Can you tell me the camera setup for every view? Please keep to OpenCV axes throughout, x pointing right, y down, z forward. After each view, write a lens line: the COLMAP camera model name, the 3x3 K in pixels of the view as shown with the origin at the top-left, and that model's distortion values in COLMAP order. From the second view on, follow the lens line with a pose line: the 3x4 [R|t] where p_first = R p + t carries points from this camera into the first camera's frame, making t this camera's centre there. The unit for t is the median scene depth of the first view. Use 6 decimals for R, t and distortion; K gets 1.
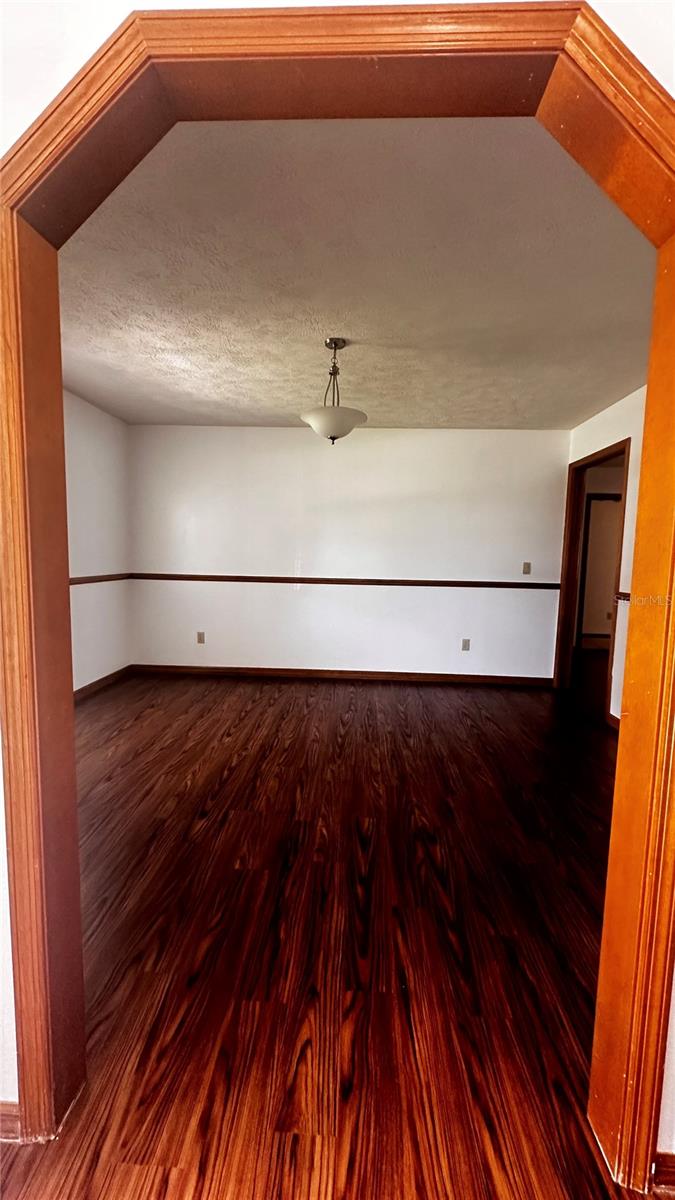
lens RADIAL K [[481.7, 0, 335.7], [0, 481.7, 601.2], [0, 0, 1]] dist [0.000883, 0.000992]
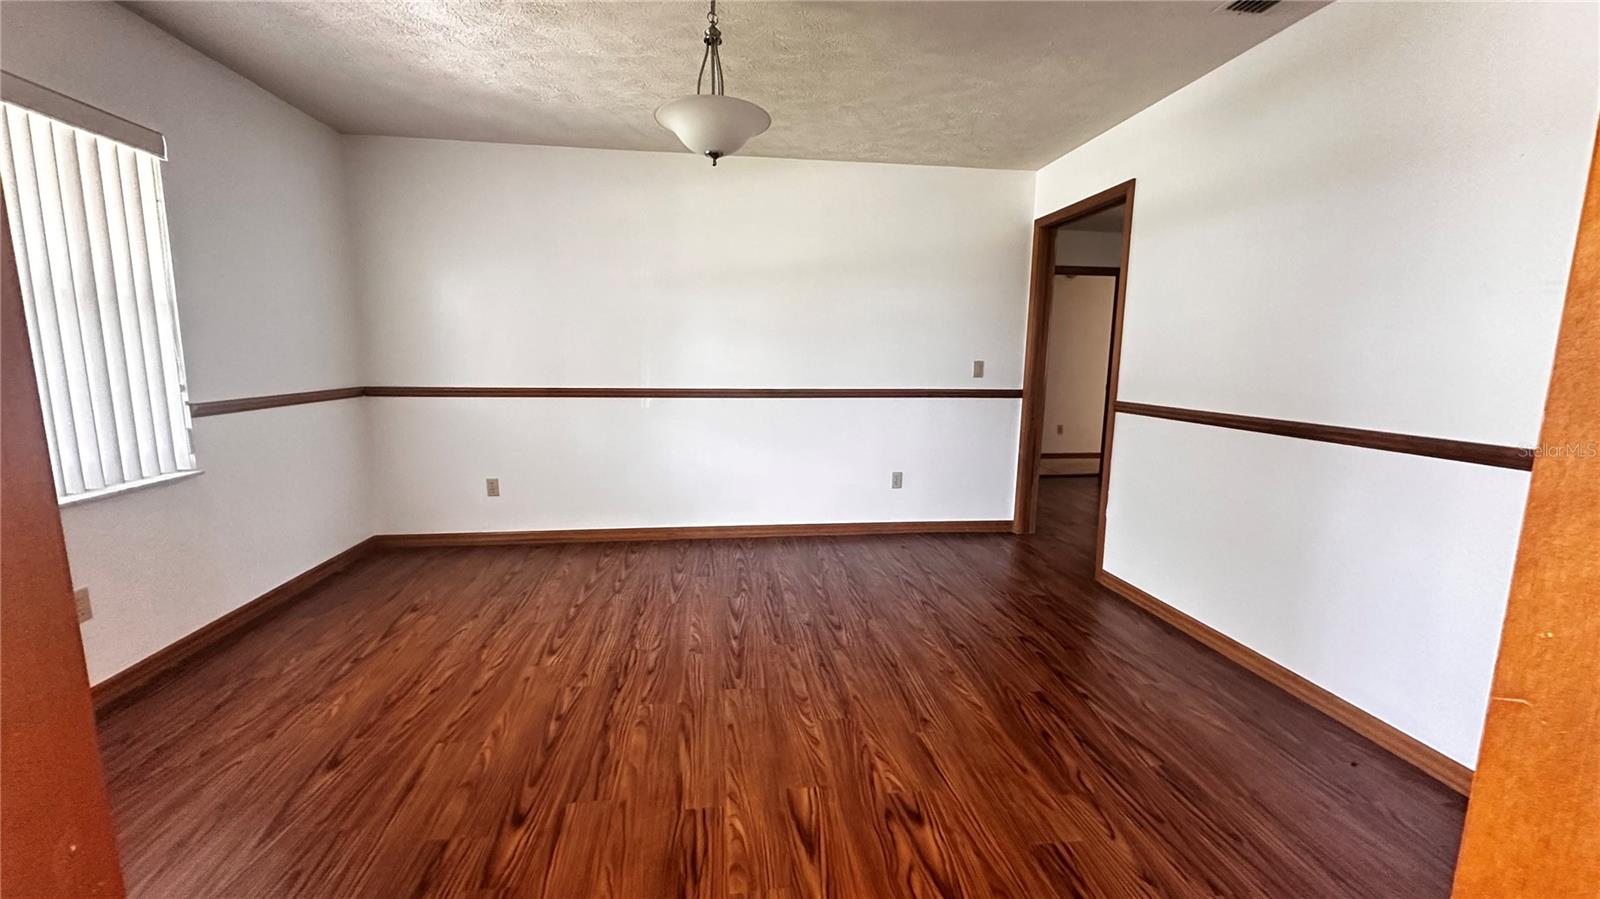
lens RADIAL K [[642.3, 0, 798.7], [0, 642.3, 450.9], [0, 0, 1]] dist [0.000883, 0.000992]
pose [[0.983806, -0.037855, 0.175192, -0.045783], [0.027733, 0.997821, 0.059869, -0.016623], [-0.177076, -0.054041, 0.982712, 0.153117]]
